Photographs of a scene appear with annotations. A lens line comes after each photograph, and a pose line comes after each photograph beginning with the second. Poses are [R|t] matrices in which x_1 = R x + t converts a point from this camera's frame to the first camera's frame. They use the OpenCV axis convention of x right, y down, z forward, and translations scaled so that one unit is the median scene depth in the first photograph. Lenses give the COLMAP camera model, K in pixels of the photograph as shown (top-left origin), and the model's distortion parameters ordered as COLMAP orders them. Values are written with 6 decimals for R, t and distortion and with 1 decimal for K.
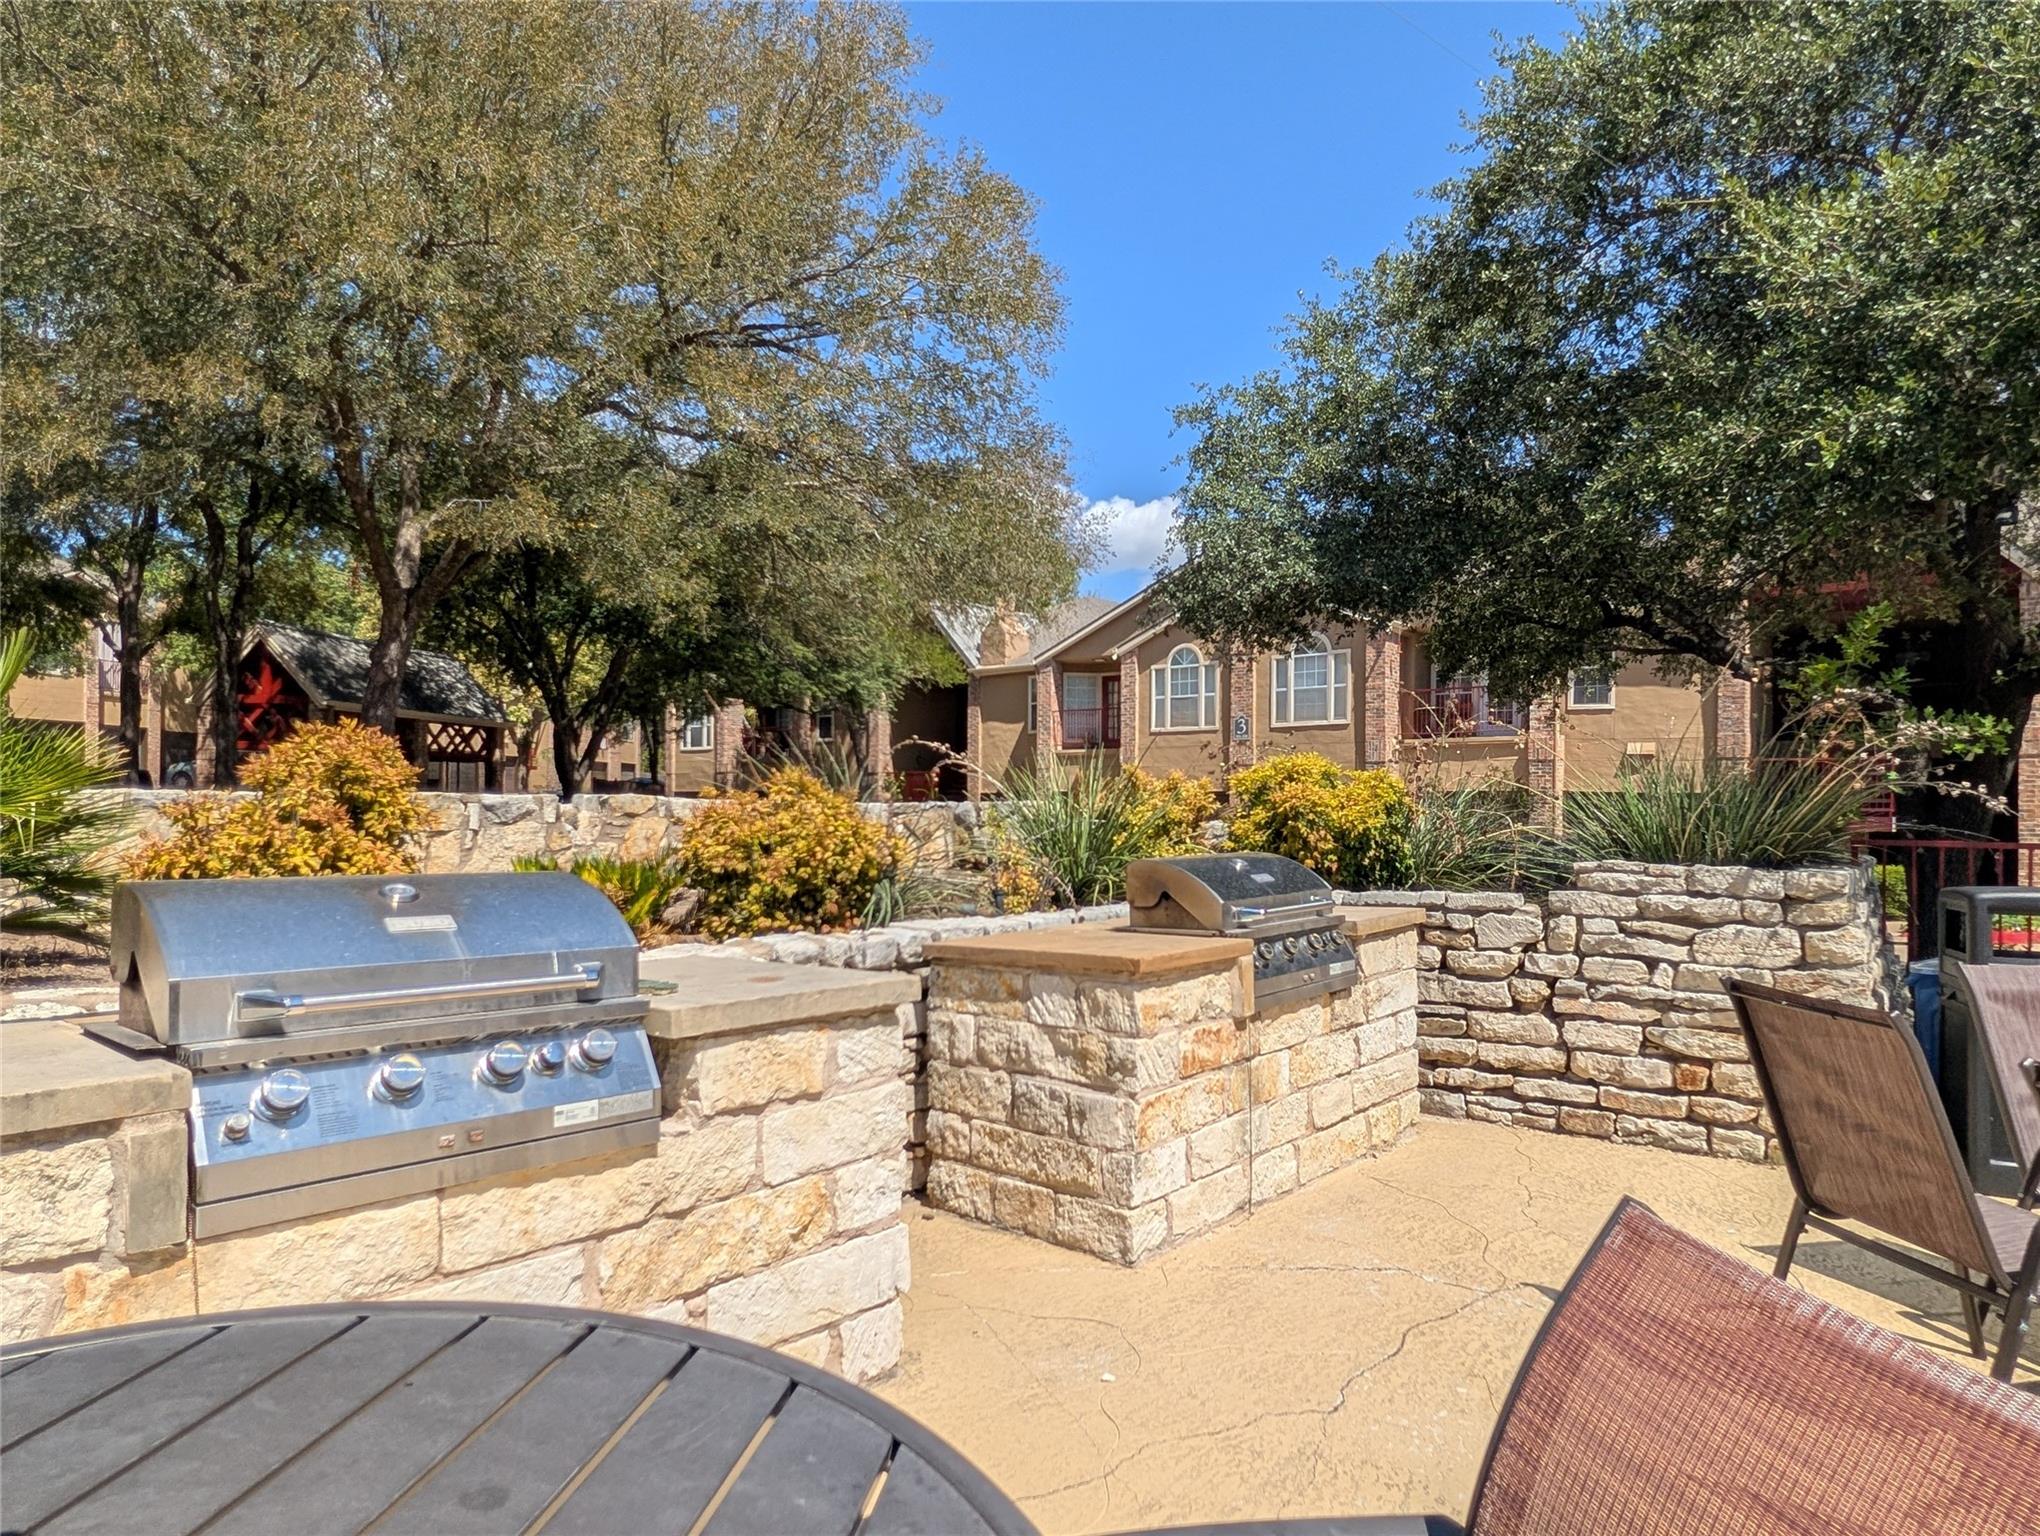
lens RADIAL K [[1183.6, 0, 1061.8], [0, 1183.6, 801.9], [0, 0, 1]] dist [-0.003015, 0.000059]
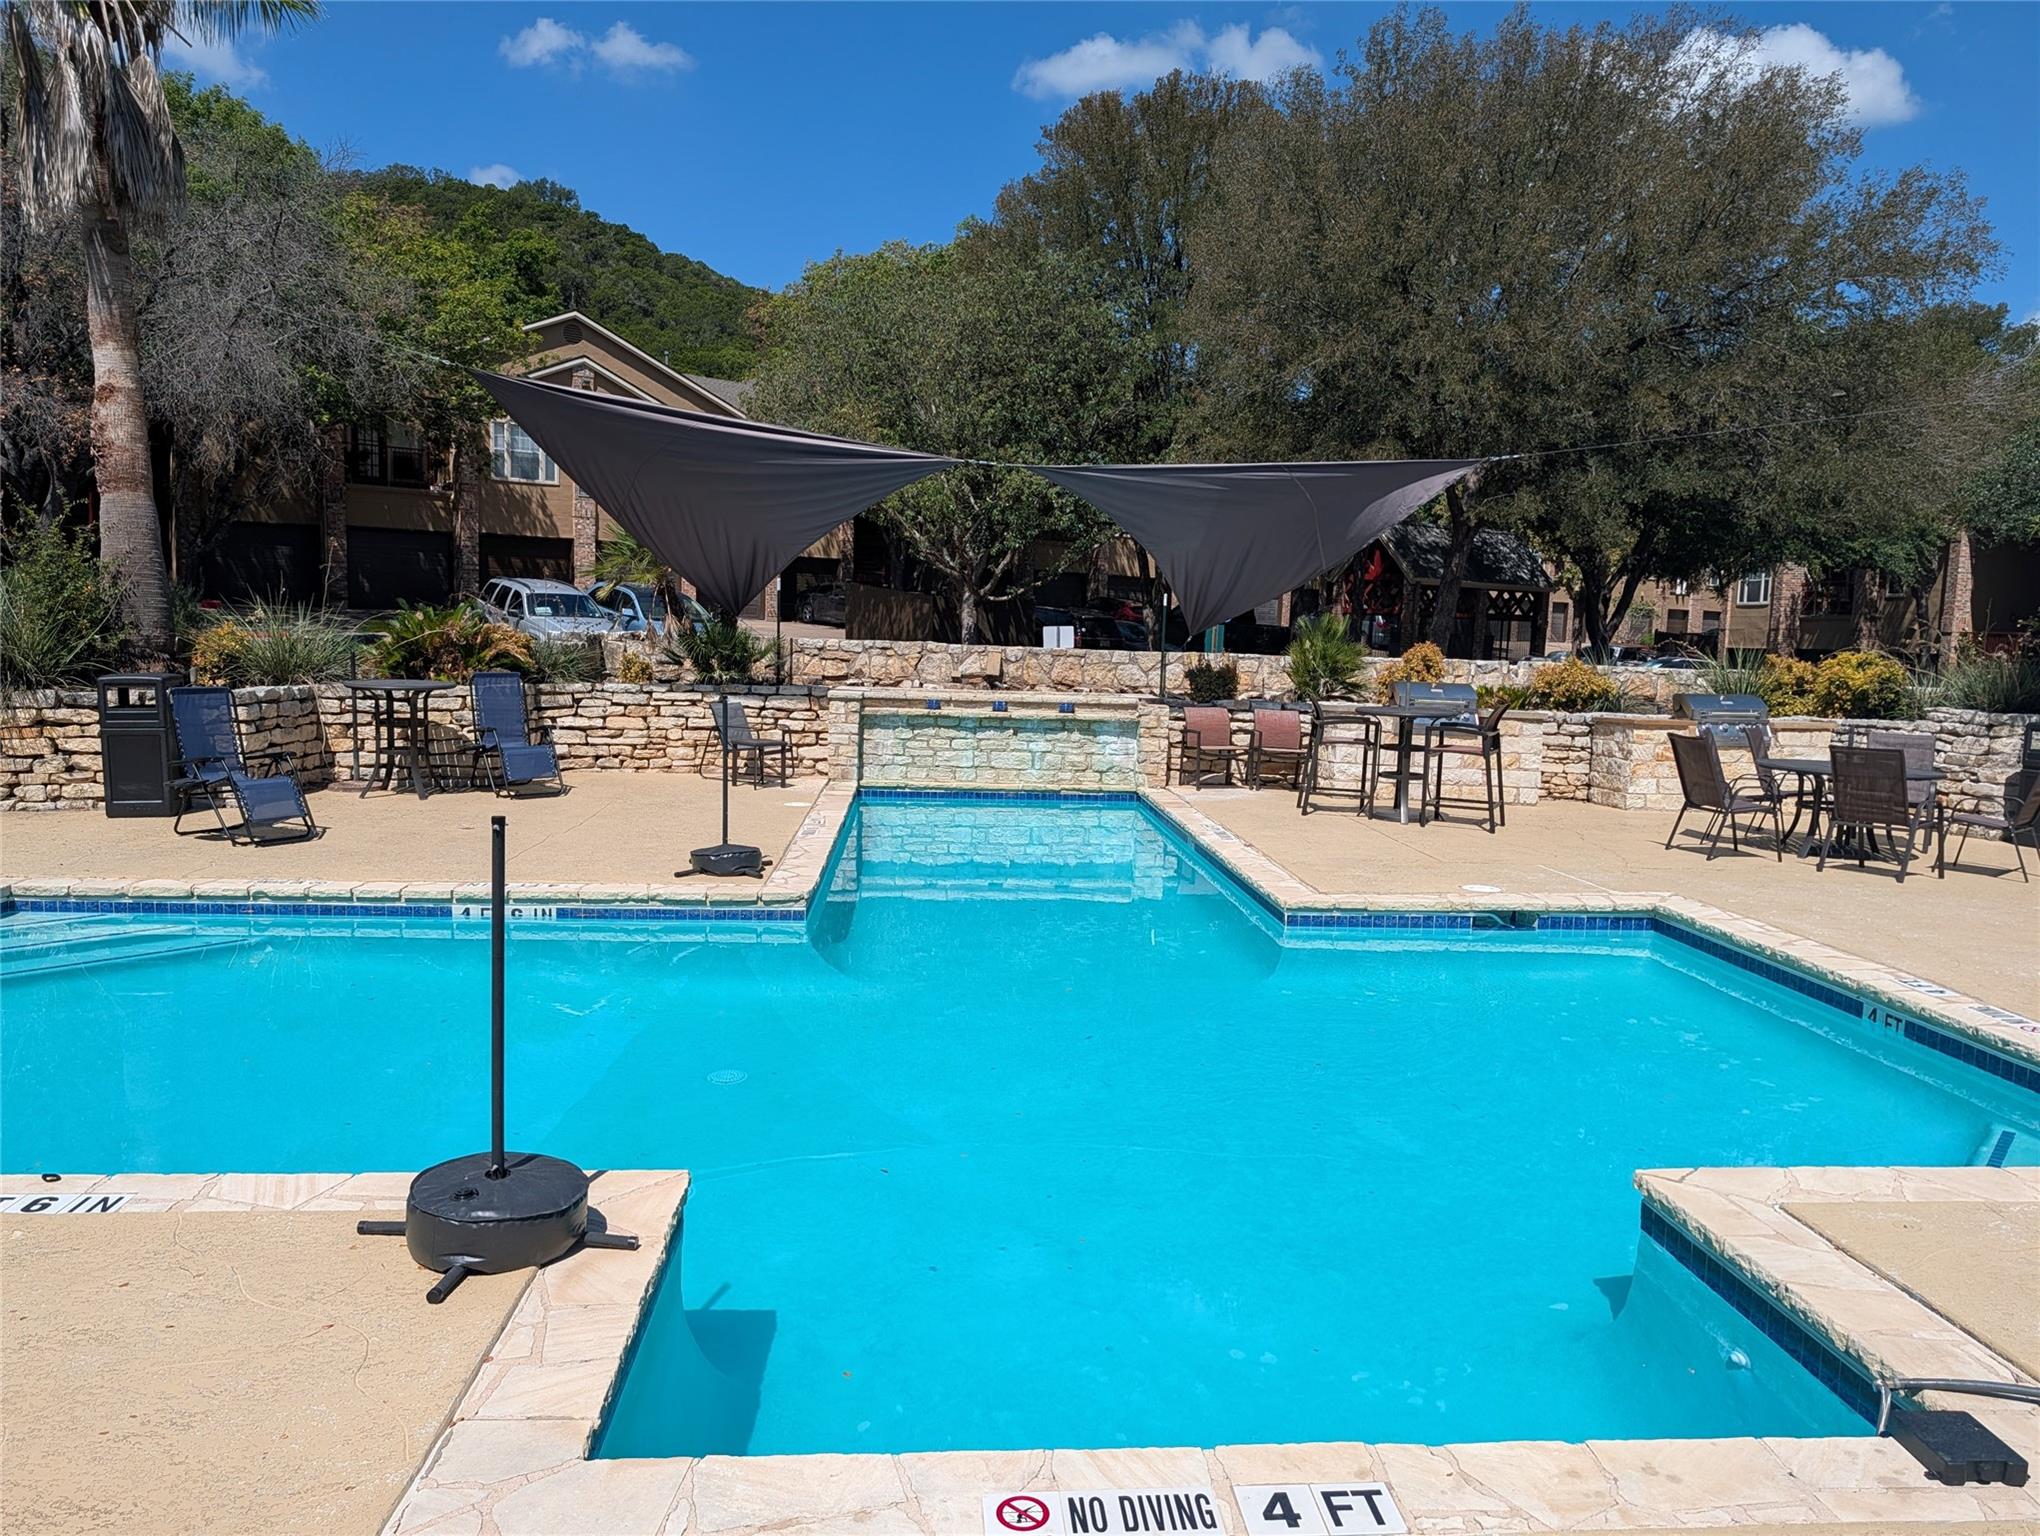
lens RADIAL K [[1429.8, 0, 1017.9], [0, 1429.8, 770.7], [0, 0, 1]] dist [0.010263, 0.003825]
pose [[0.684883, 0.083127, -0.723896, 1.072139], [-0.023110, 0.995450, 0.092445, -0.034540], [0.728286, -0.046585, 0.683688, -1.801084]]
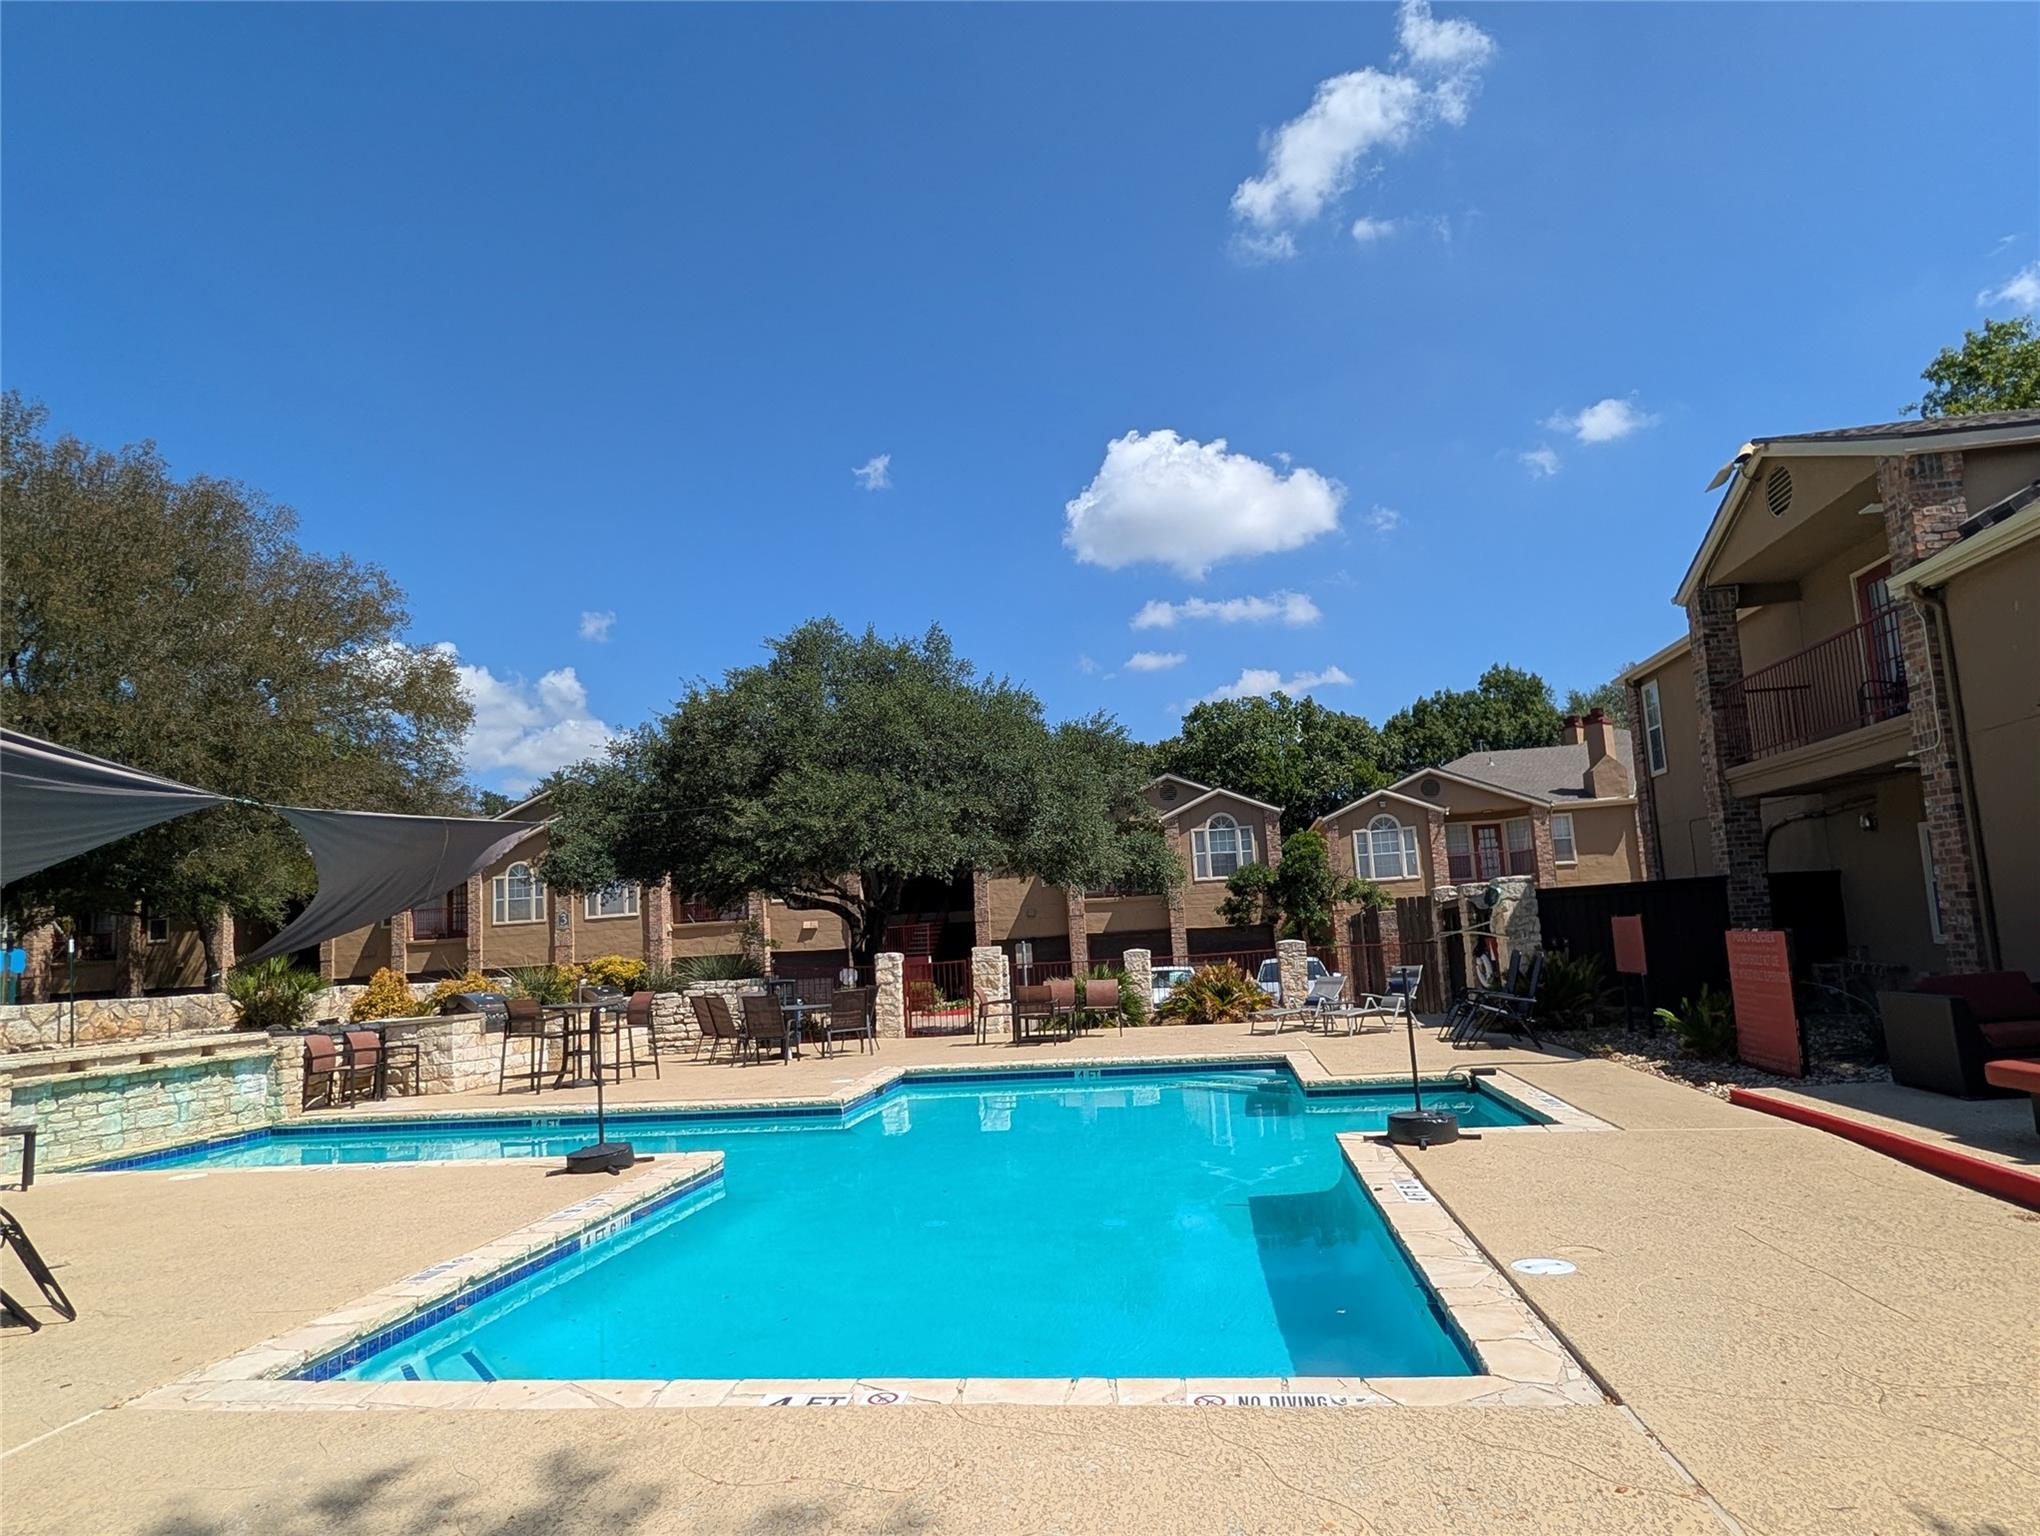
lens RADIAL K [[1183.6, 0, 1023.5], [0, 1183.6, 781.9], [0, 0, 1]] dist [-0.003015, 0.000059]
pose [[0.855806, 0.013922, 0.517109, -0.537691], [0.063642, 0.989210, -0.131958, -0.013378], [-0.513367, 0.145841, 0.845686, -2.480001]]
